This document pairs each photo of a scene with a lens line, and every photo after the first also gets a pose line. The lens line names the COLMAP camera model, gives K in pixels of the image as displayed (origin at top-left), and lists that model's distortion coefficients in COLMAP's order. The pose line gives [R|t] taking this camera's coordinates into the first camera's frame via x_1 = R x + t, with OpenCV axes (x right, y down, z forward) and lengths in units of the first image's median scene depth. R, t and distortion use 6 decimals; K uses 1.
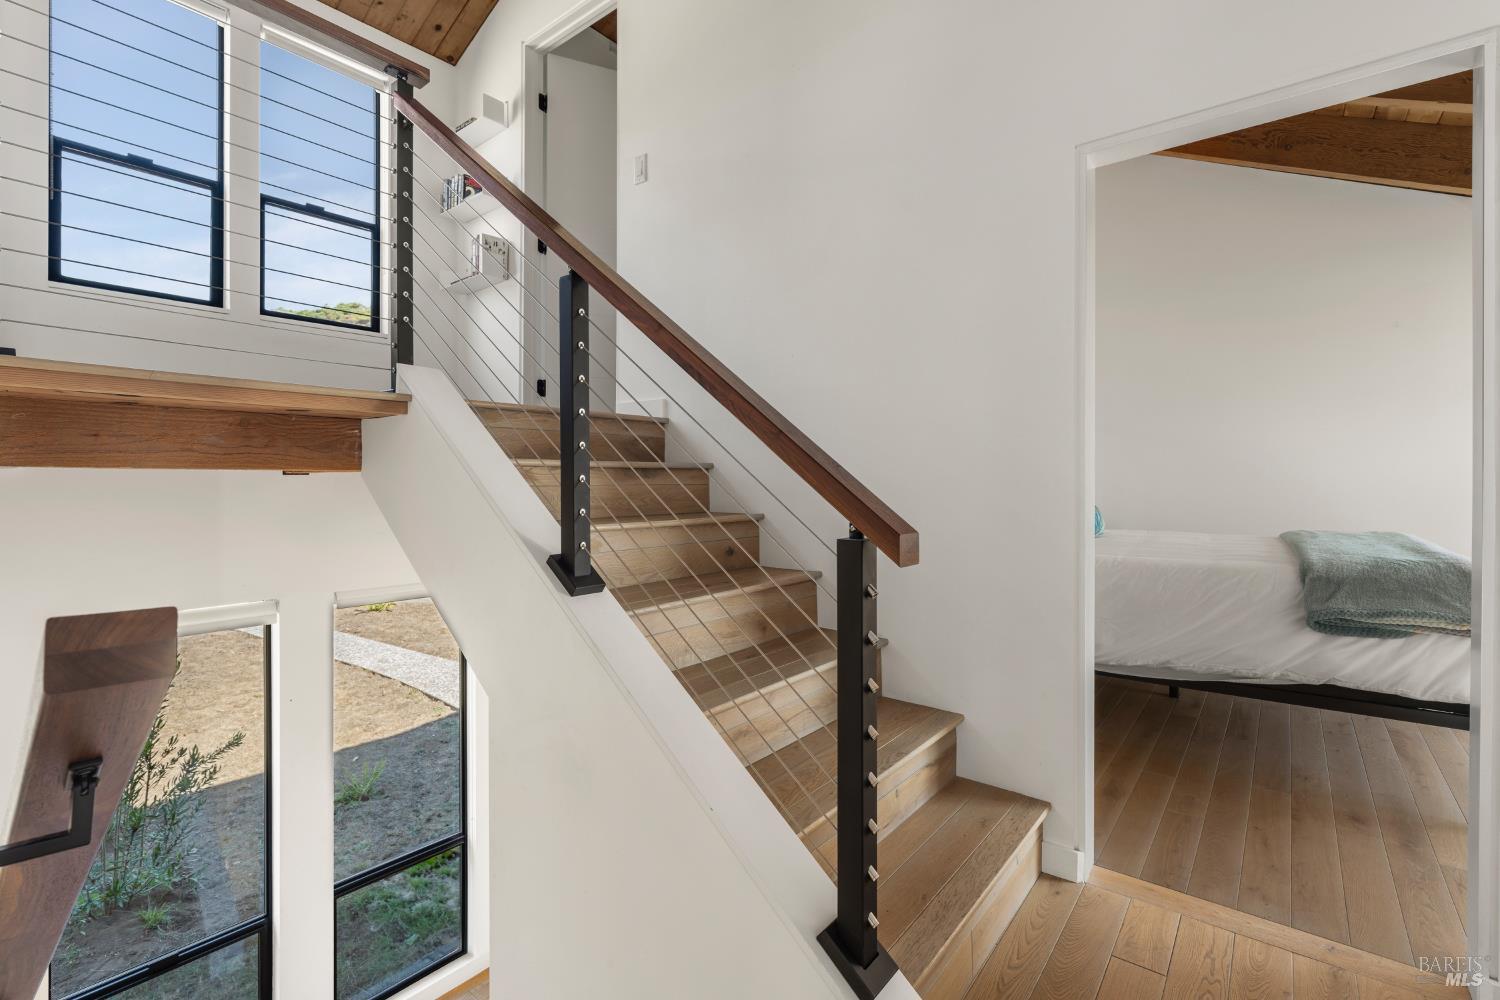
lens RADIAL K [[684.9, 0, 751.5], [0, 684.9, 491.6], [0, 0, 1]] dist [-0.004954, 0.000288]
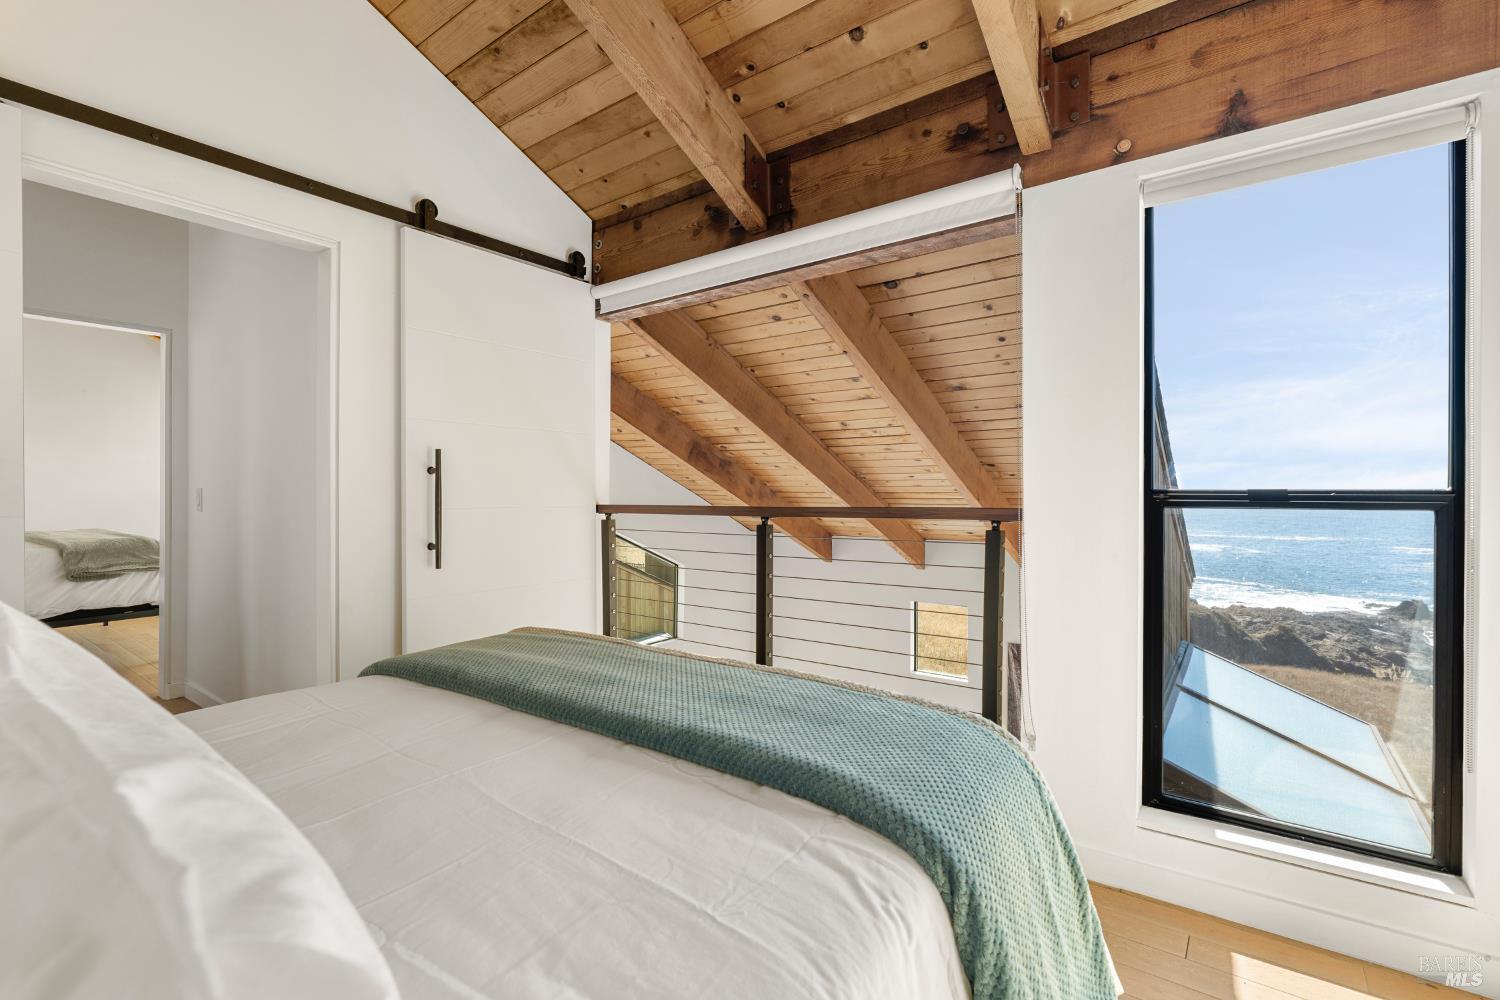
lens RADIAL K [[684.9, 0, 739.3], [0, 684.9, 507.0], [0, 0, 1]] dist [-0.004954, 0.000288]
pose [[-0.017394, -0.006337, 0.999829, -1.051803], [0.007660, 0.999950, 0.006471, 0.008781], [-0.999819, 0.007771, -0.017345, -0.772459]]
